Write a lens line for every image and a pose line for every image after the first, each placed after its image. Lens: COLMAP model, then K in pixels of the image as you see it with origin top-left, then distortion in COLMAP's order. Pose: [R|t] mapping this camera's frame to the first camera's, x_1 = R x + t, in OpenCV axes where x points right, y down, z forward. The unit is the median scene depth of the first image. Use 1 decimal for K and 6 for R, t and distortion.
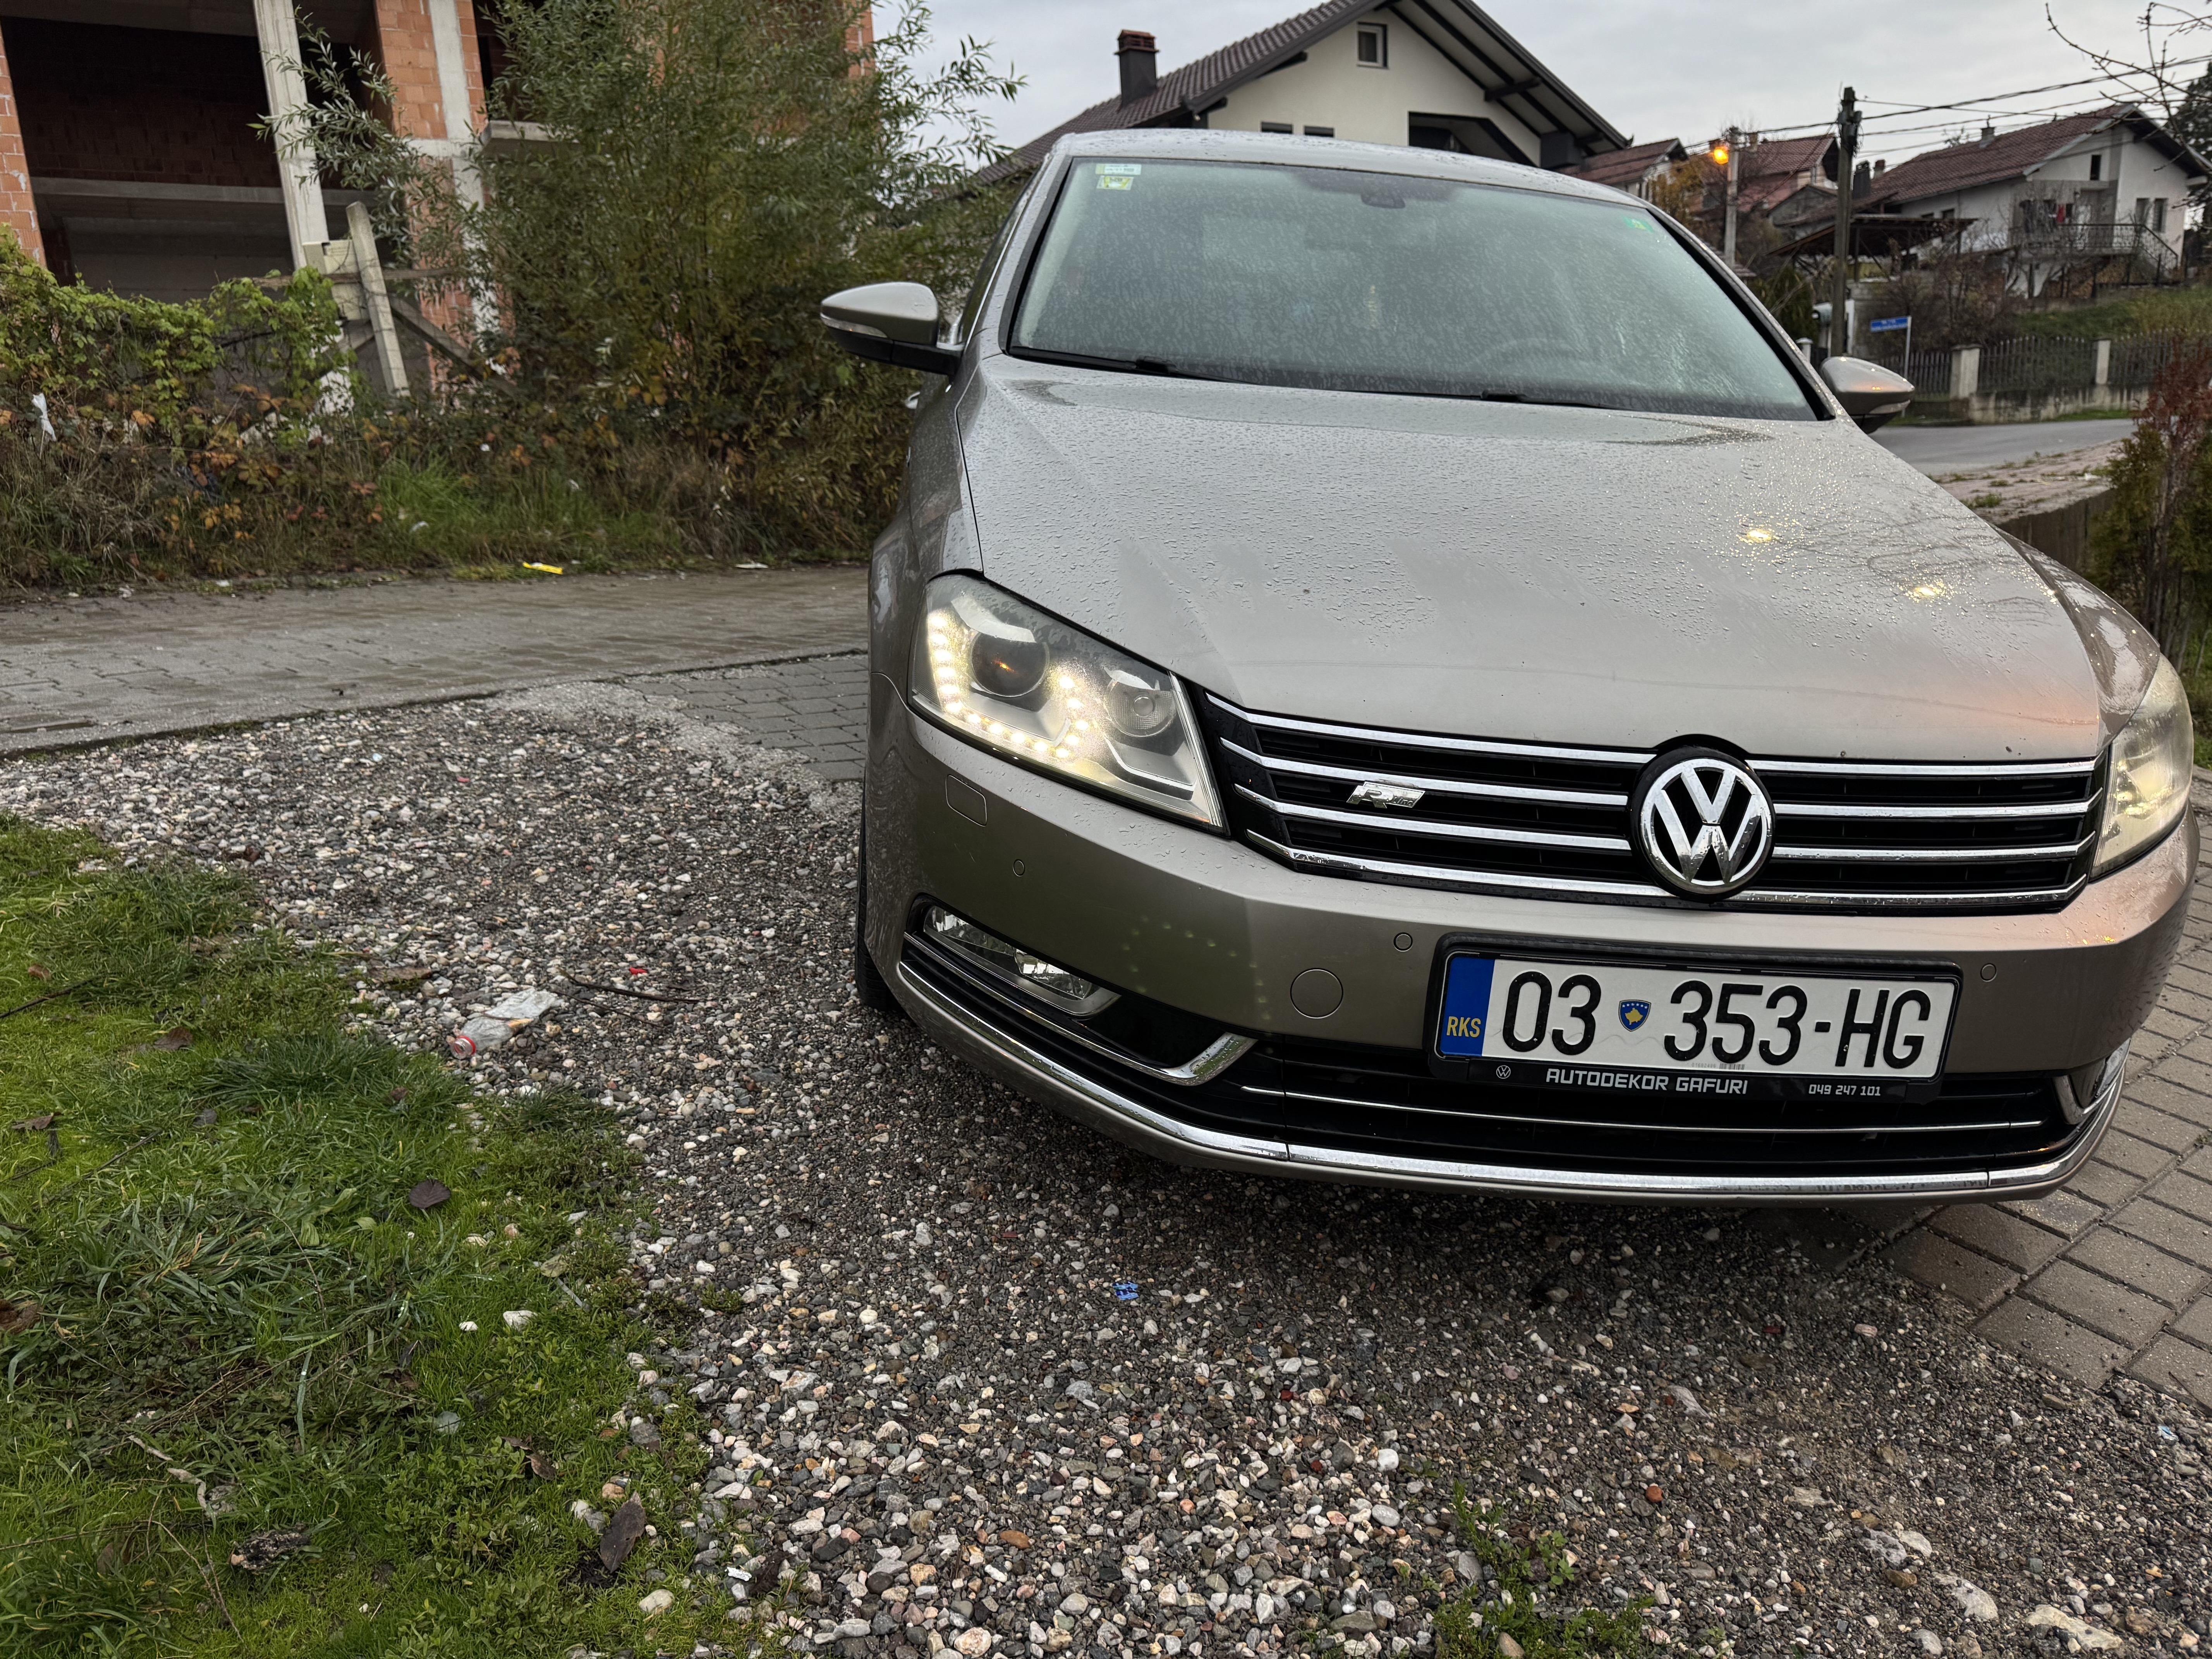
lens RADIAL K [[1558.9, 0, 1103.5], [0, 1558.9, 815.8], [0, 0, 1]] dist [0.053652, -0.008352]
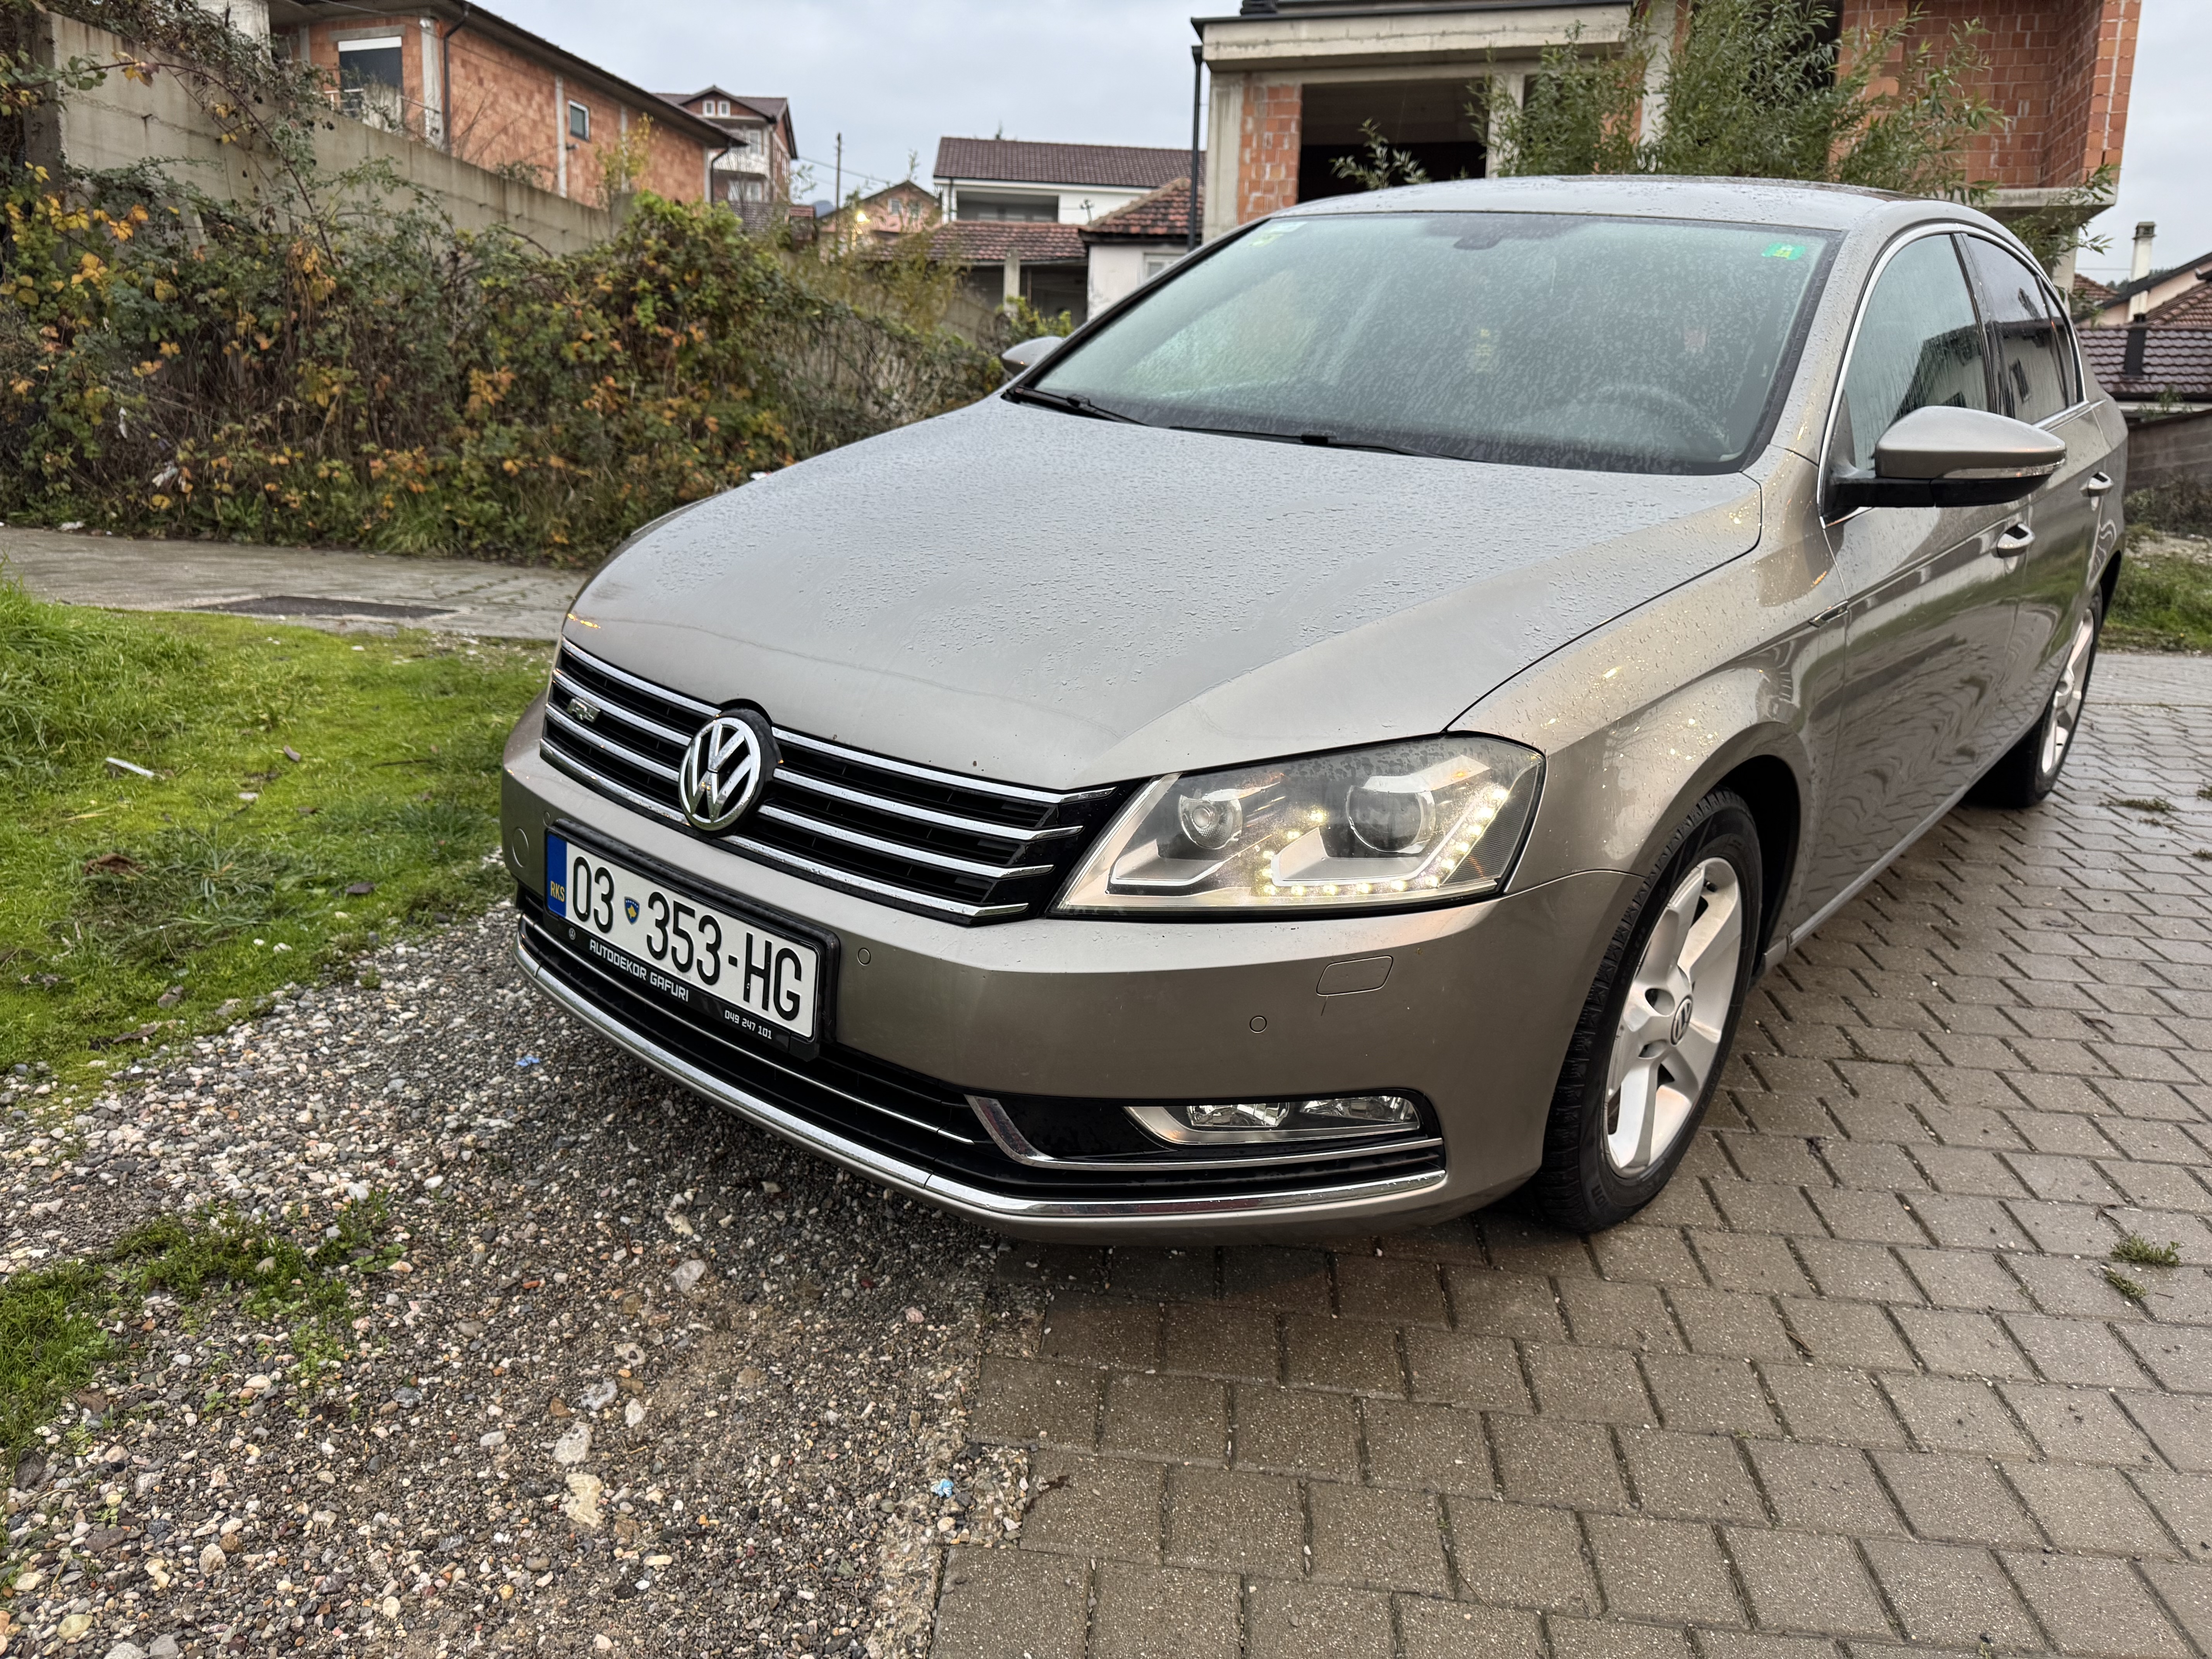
lens RADIAL K [[1558.9, 0, 1099.7], [0, 1558.9, 833.5], [0, 0, 1]] dist [0.053652, -0.008352]
pose [[0.721308, 0.191526, -0.665607, 1.387319], [-0.213395, 0.975711, 0.049505, -0.068707], [0.658922, 0.106329, 0.744658, 0.324701]]
